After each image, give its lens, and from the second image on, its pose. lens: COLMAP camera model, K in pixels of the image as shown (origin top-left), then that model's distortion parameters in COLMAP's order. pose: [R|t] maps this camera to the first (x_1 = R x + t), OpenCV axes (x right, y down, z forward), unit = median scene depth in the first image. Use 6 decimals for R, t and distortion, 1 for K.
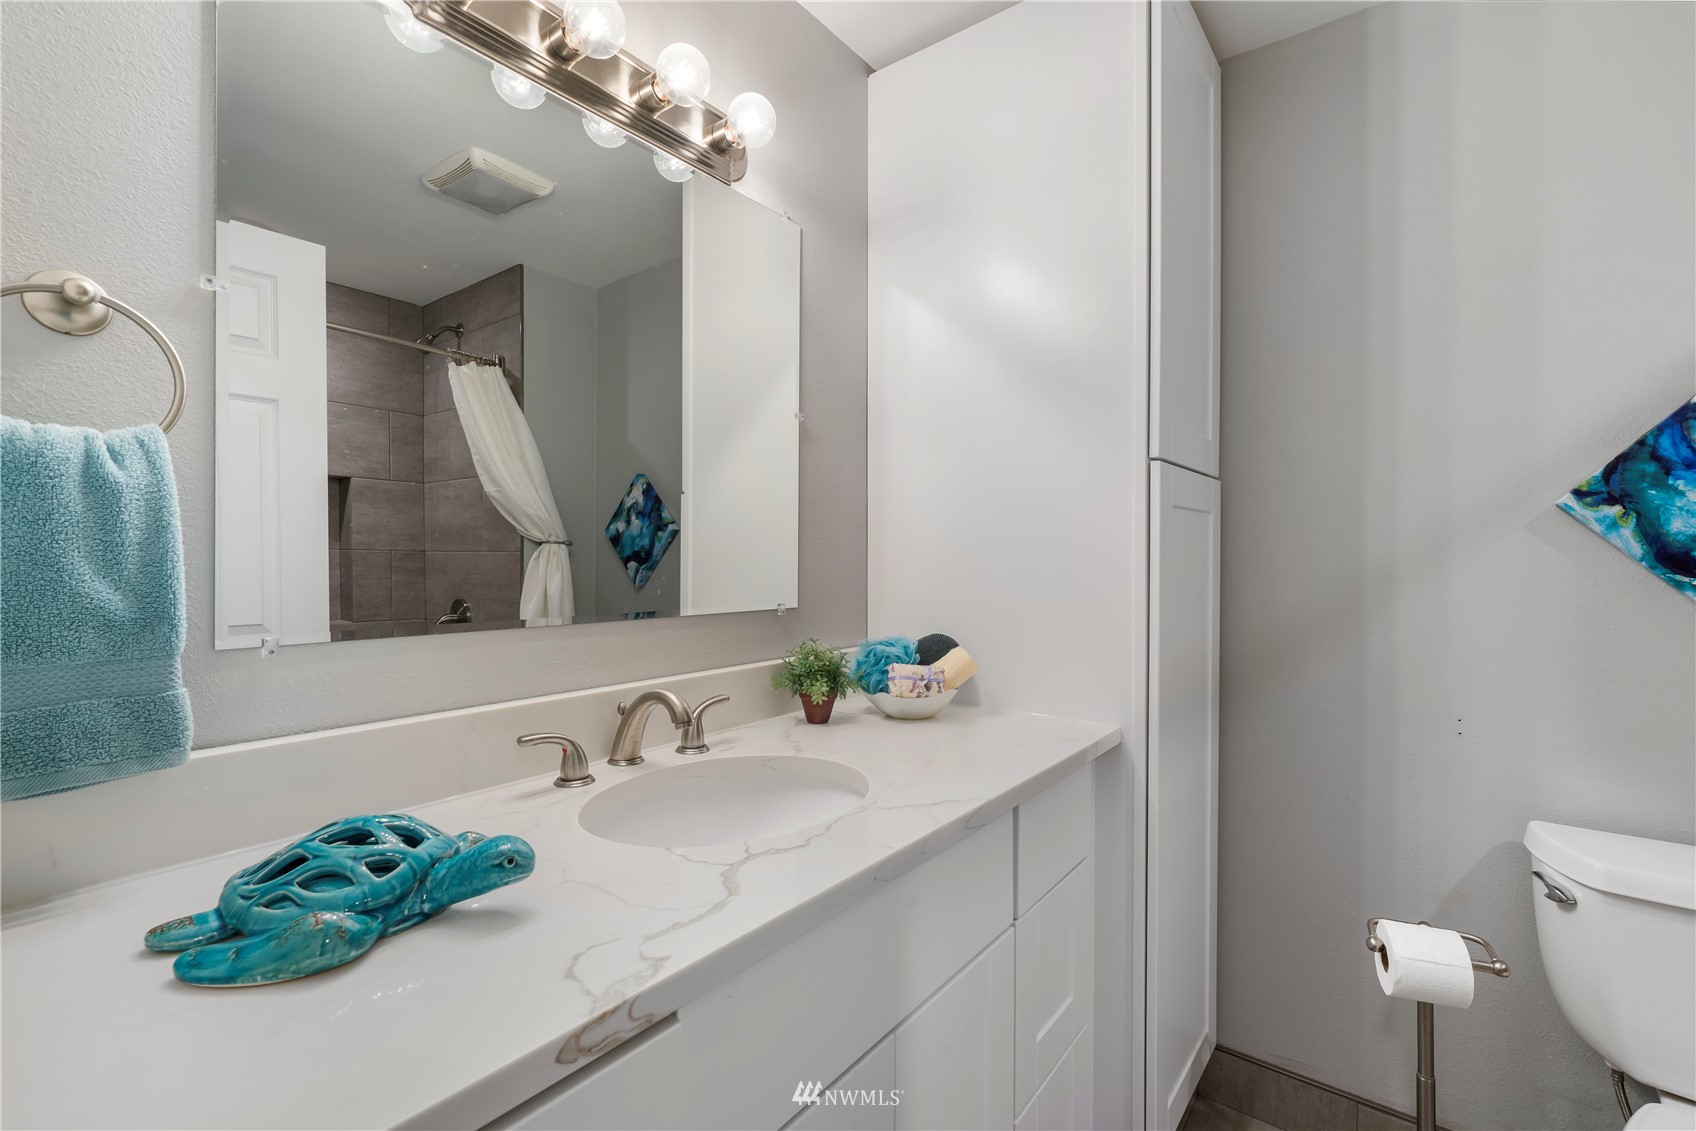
lens RADIAL K [[752.1, 0, 843.1], [0, 752.1, 557.6], [0, 0, 1]] dist [-0.014381, 0.005747]
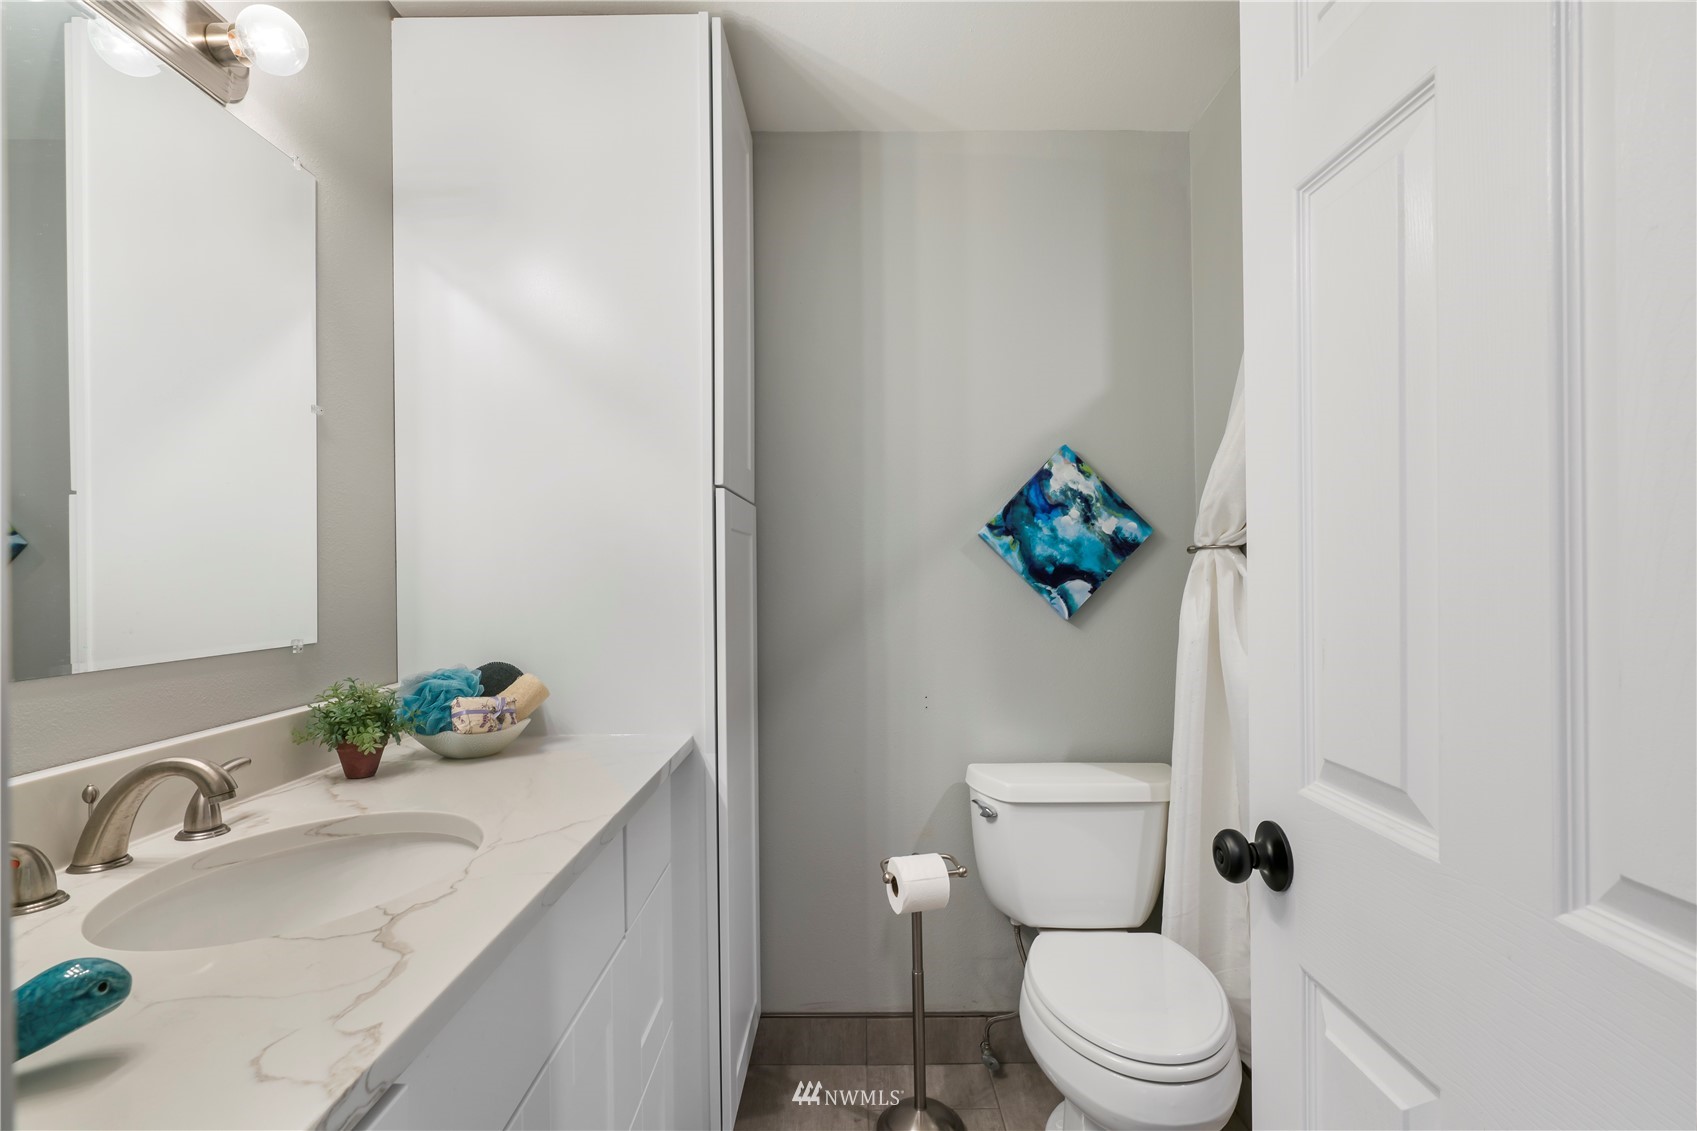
lens RADIAL K [[798.2, 0, 849.9], [0, 798.2, 568.3], [0, 0, 1]] dist [-0.009914, 0.004017]
pose [[0.798292, -0.007233, 0.602228, -0.142721], [0.013375, 0.999894, -0.005720, -0.002404], [-0.602123, 0.012621, 0.798304, -0.048137]]
